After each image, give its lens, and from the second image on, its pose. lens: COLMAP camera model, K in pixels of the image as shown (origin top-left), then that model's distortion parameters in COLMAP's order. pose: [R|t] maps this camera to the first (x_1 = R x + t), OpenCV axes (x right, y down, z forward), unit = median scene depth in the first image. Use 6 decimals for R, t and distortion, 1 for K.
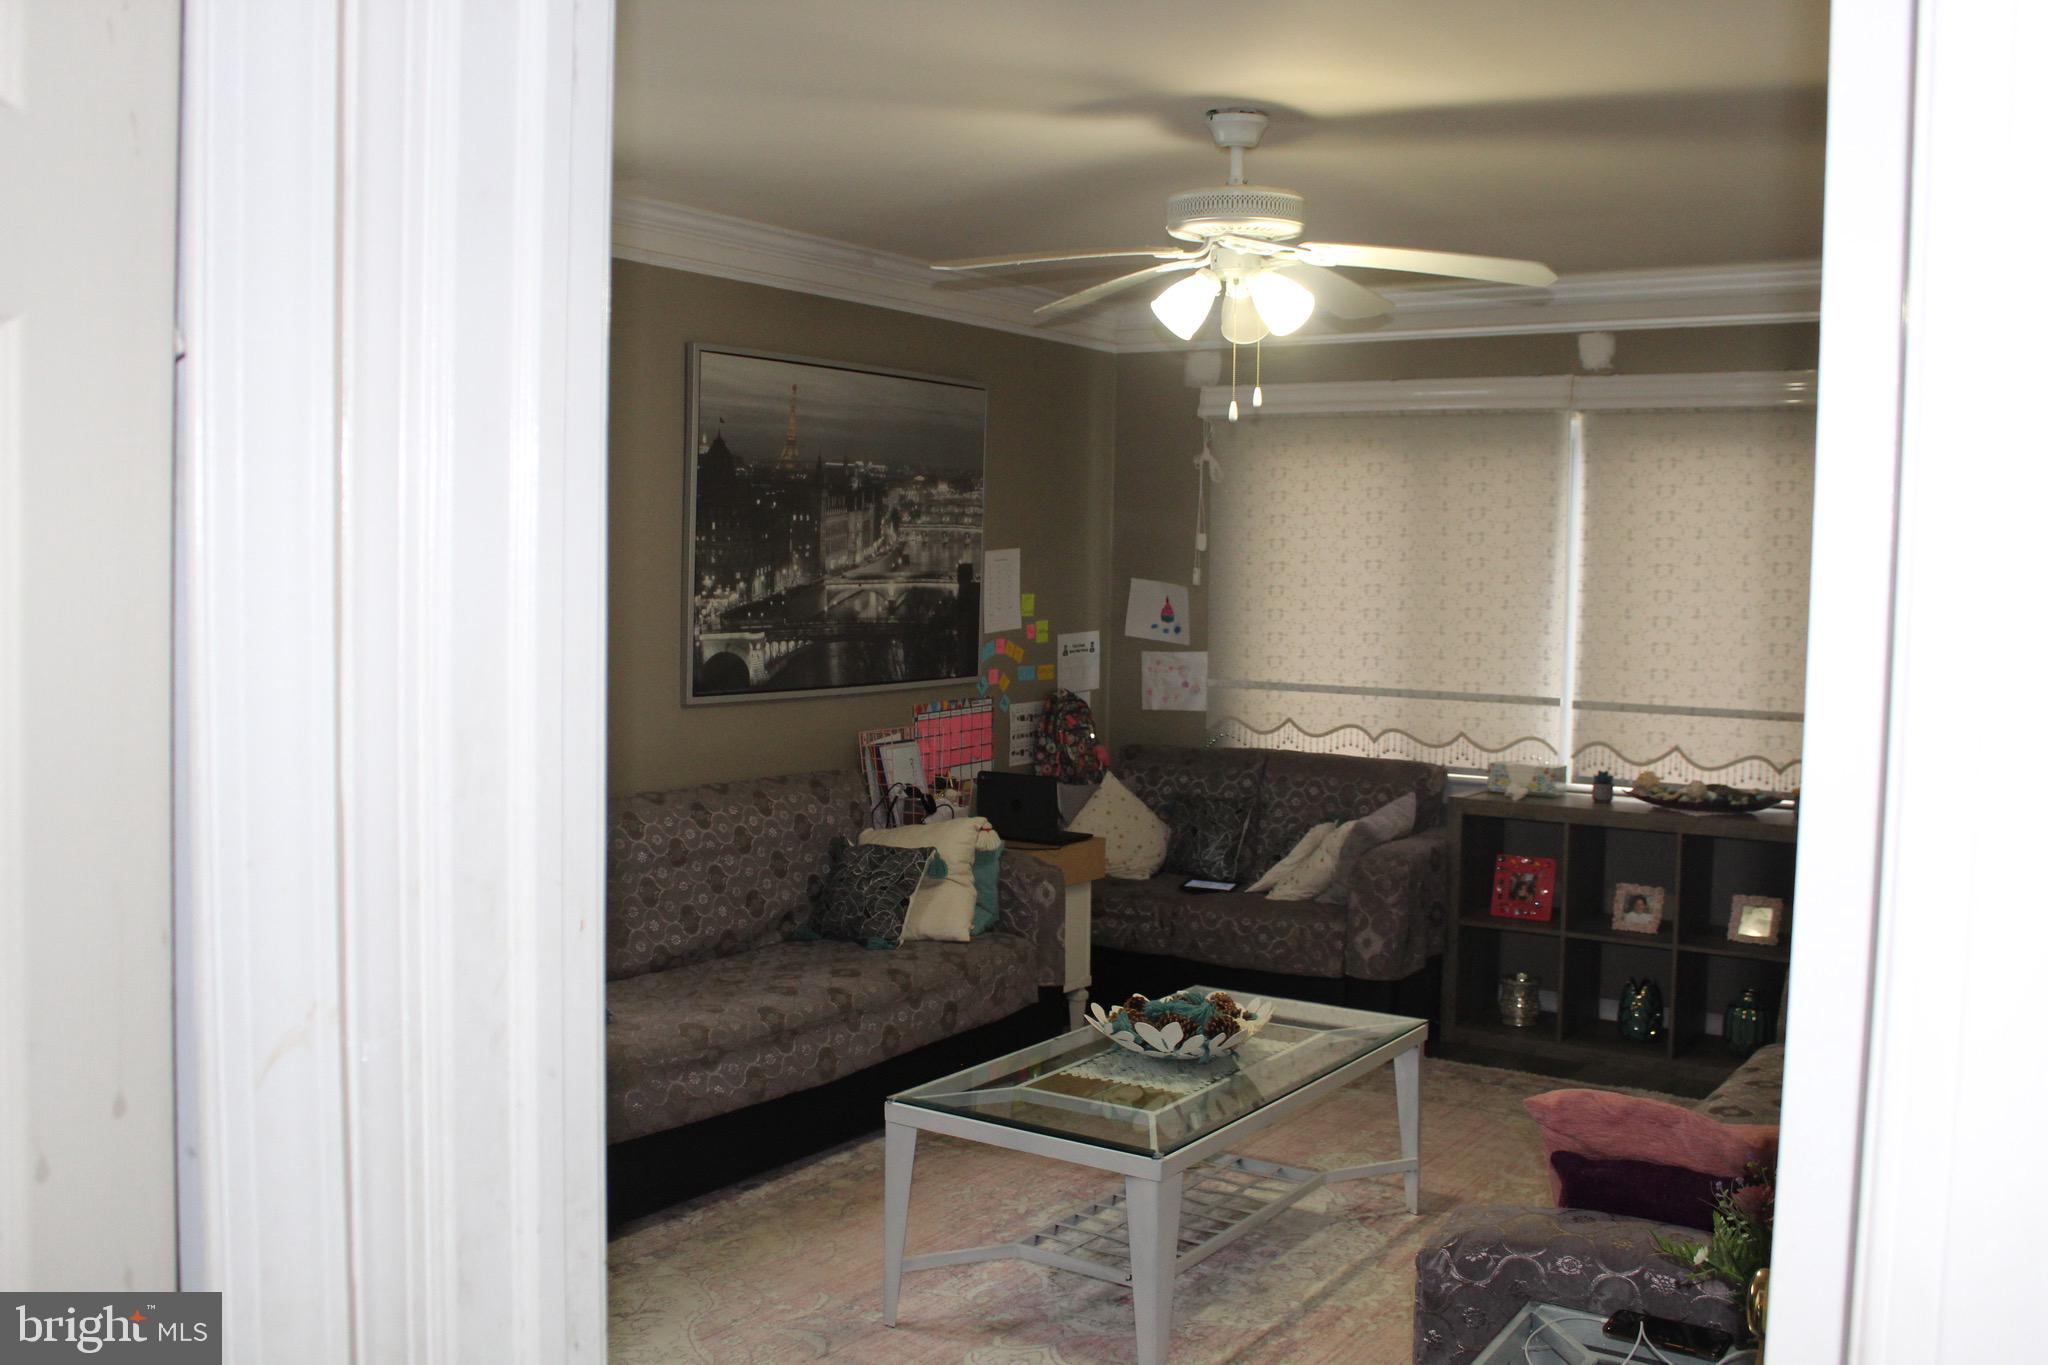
lens RADIAL K [[1869.5, 0, 1031.5], [0, 1869.5, 654.5], [0, 0, 1]] dist [-0.154569, 0.152067]
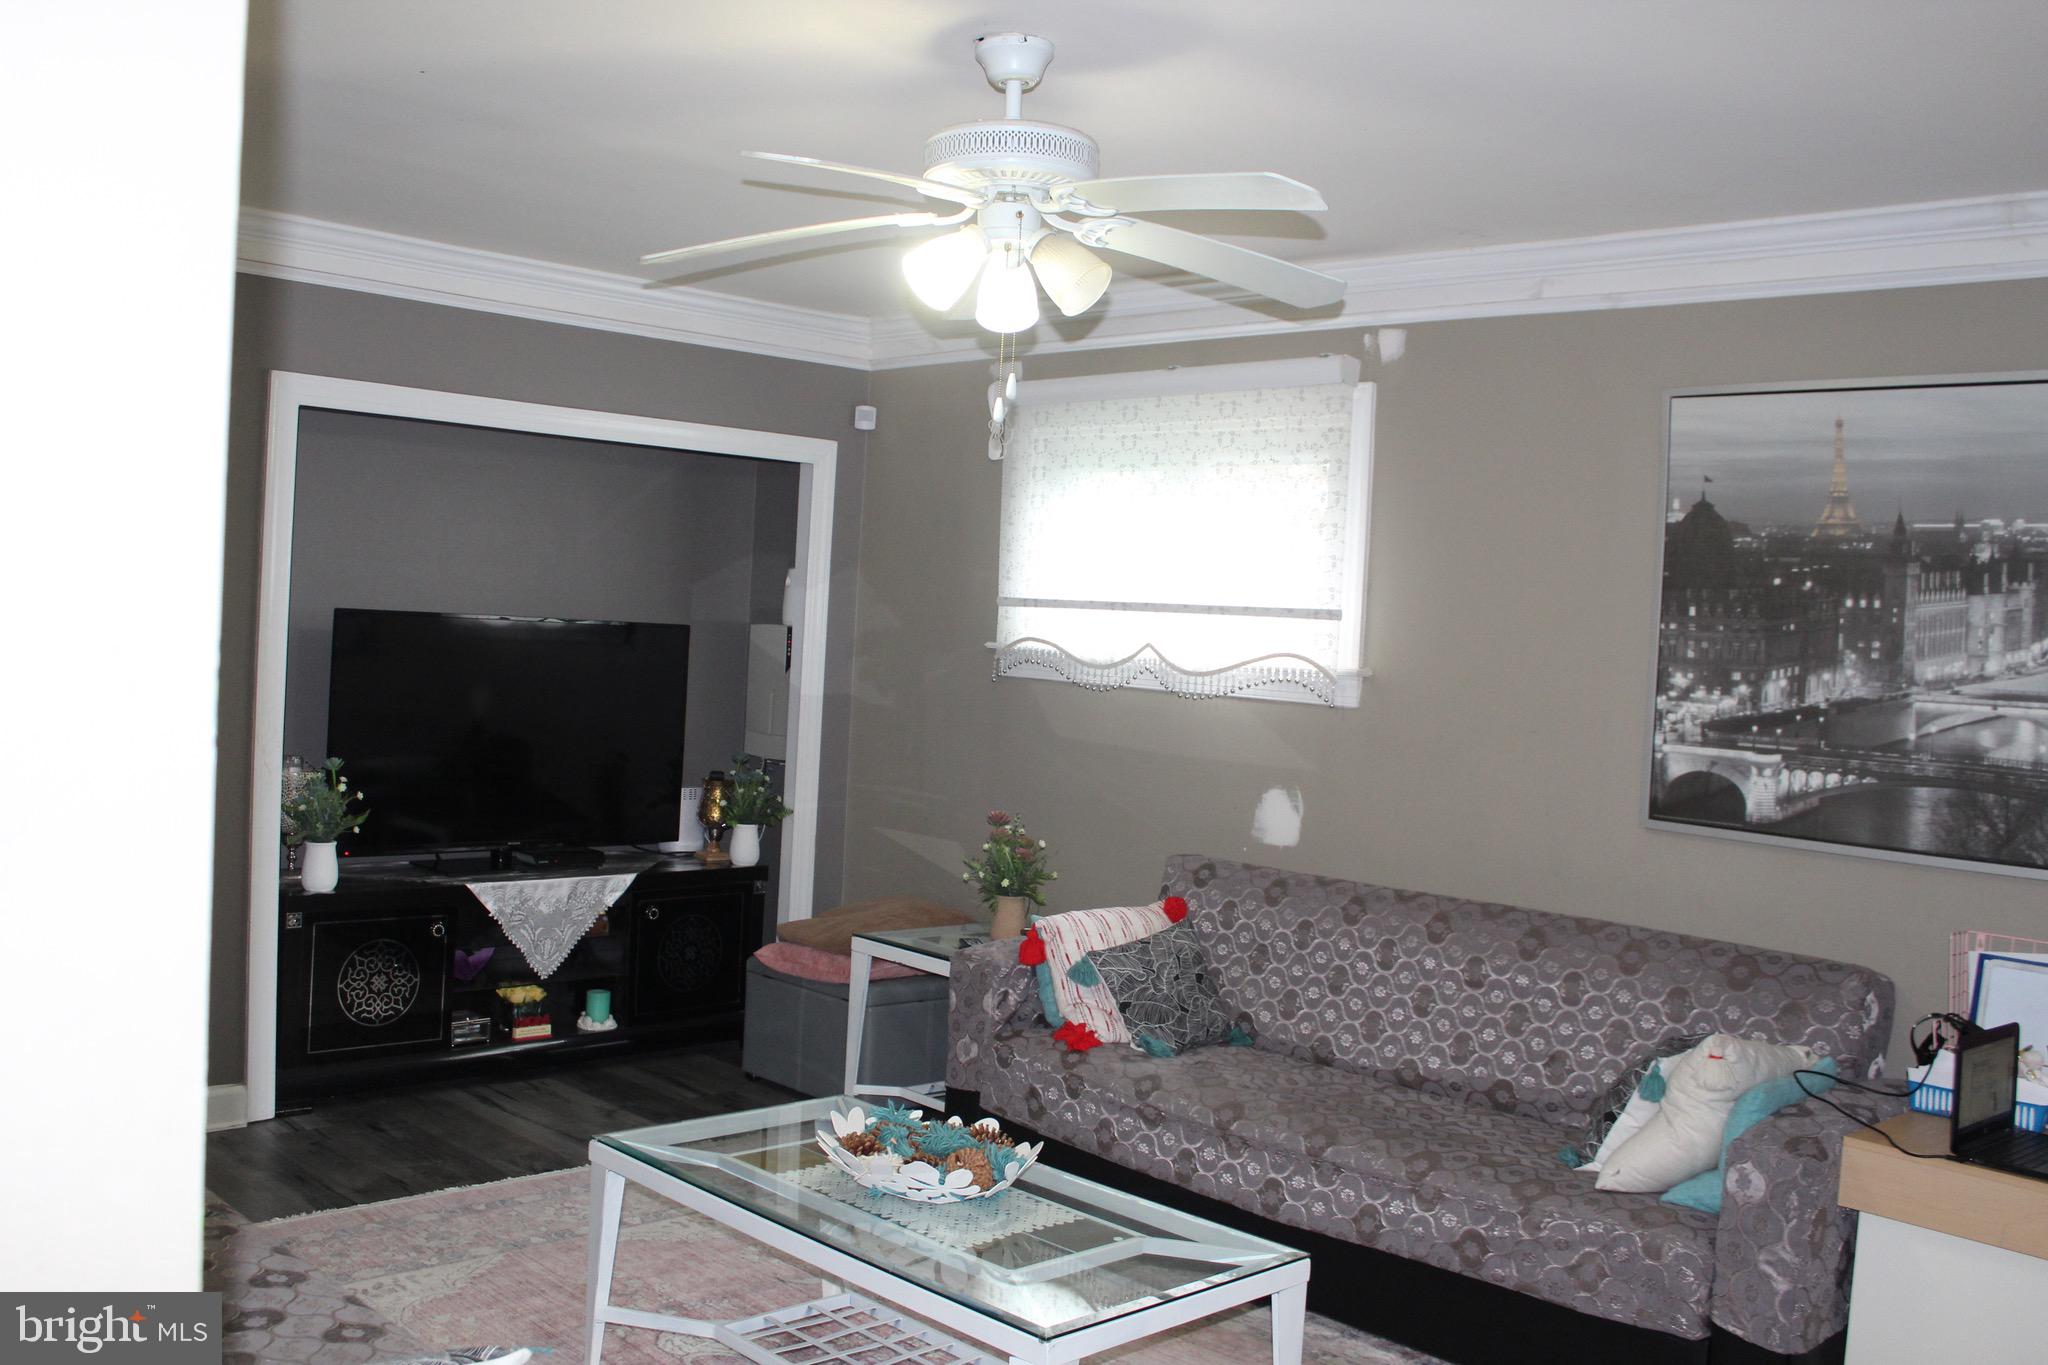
lens RADIAL K [[1869.5, 0, 1031.5], [0, 1869.5, 654.5], [0, 0, 1]] dist [-0.154569, 0.152067]
pose [[-0.194865, -0.005856, -0.980813, 0.632658], [-0.108444, 0.993980, 0.015611, -0.030821], [0.974817, 0.109405, -0.194327, 0.841294]]
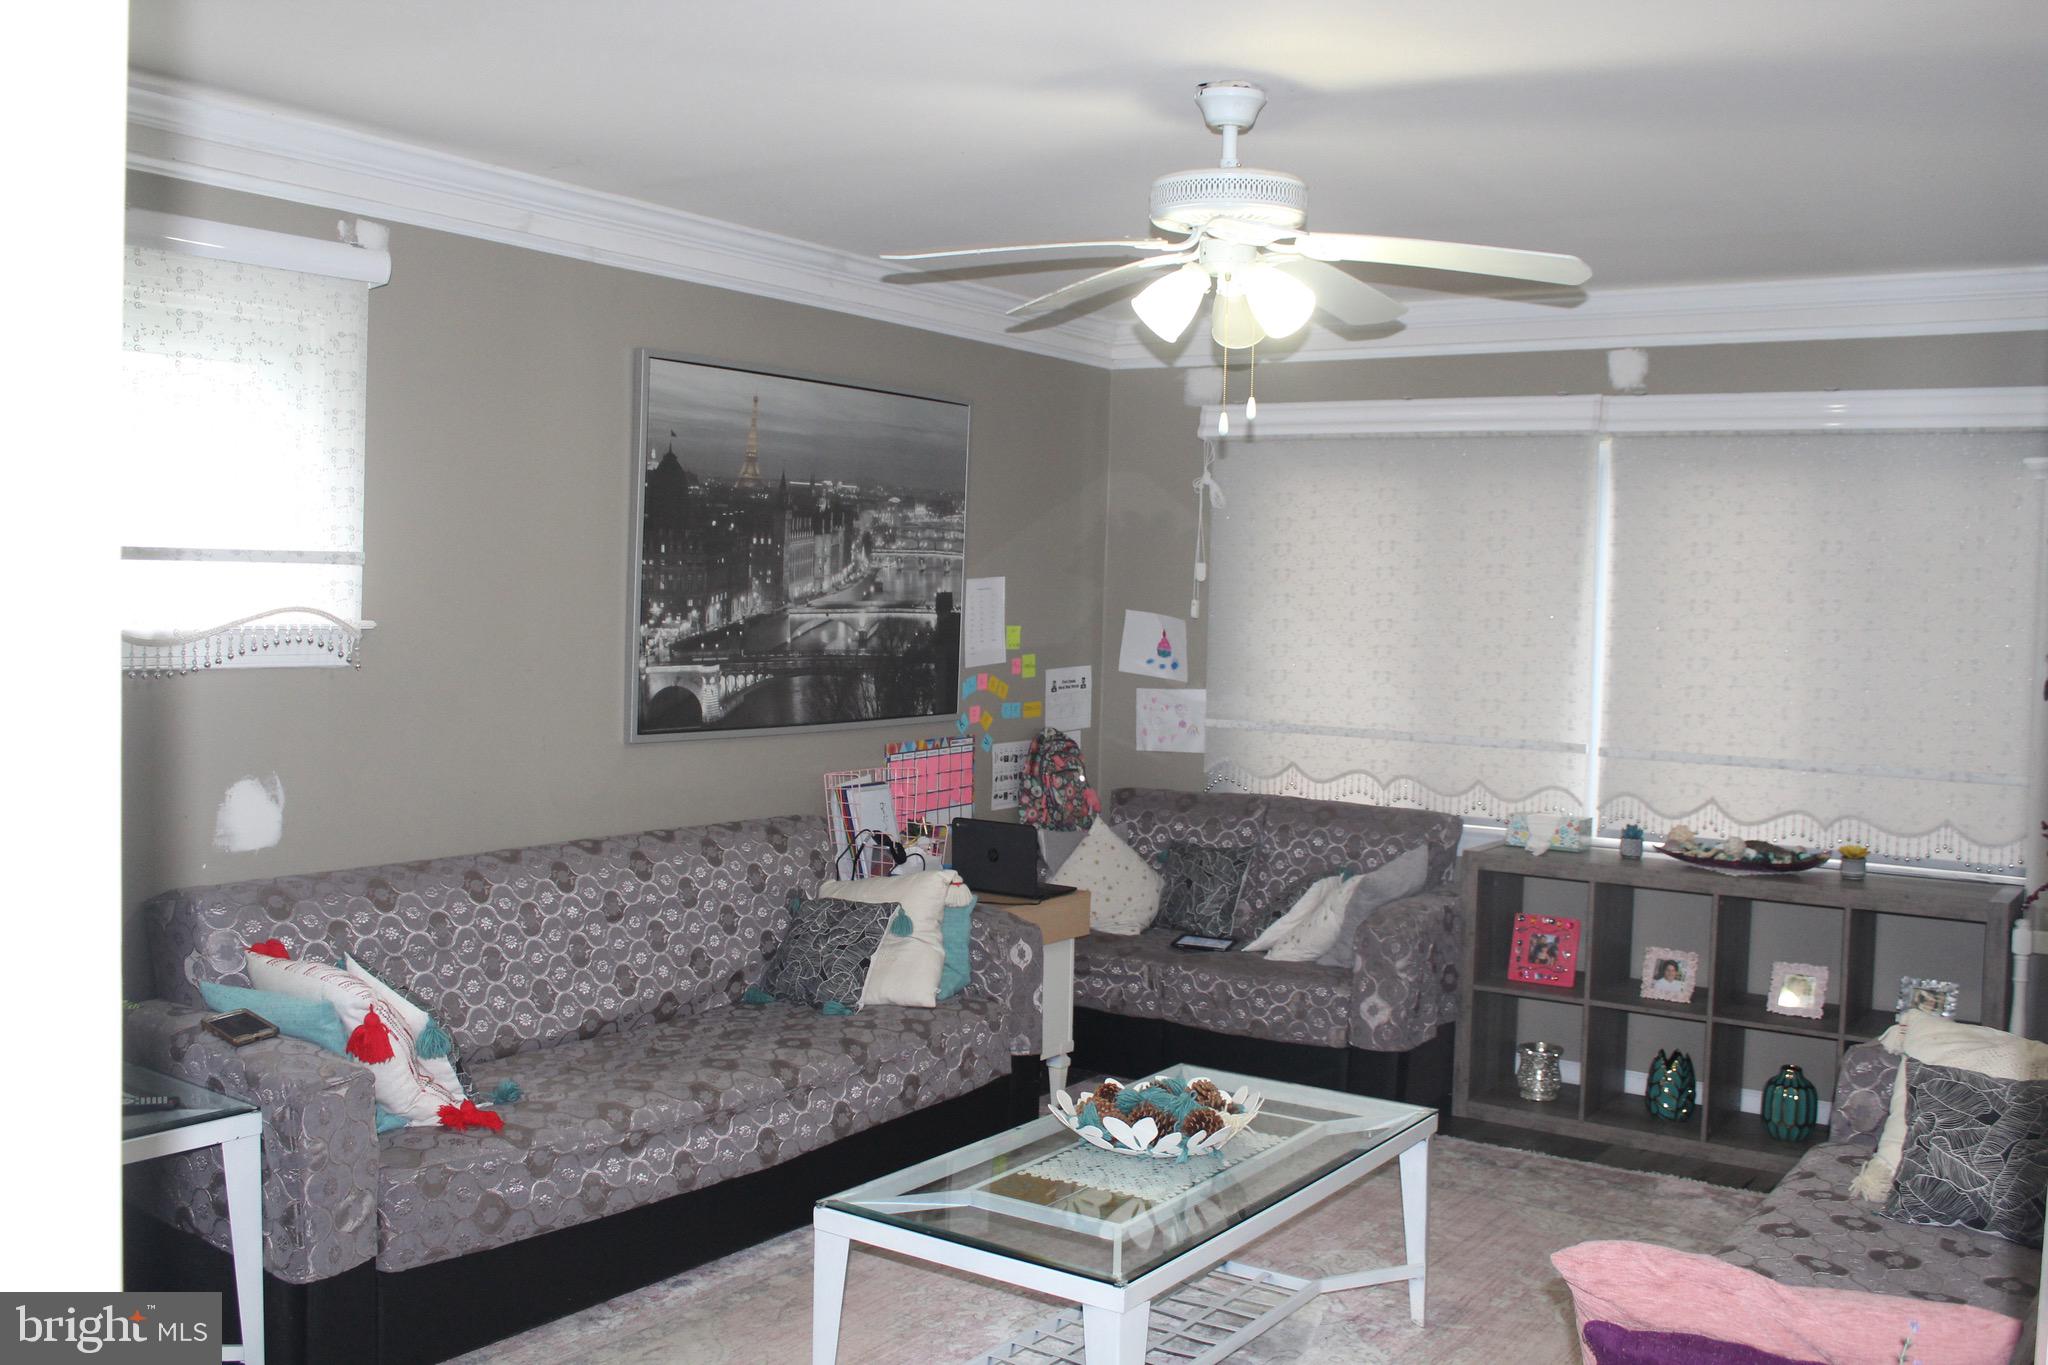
lens RADIAL K [[1869.5, 0, 1031.5], [0, 1869.5, 654.5], [0, 0, 1]] dist [-0.154569, 0.152067]
pose [[0.999905, 0.010537, -0.008893, 0.018694], [-0.010671, 0.999829, -0.015132, -0.004827], [0.008732, 0.015226, 0.999846, 0.082635]]
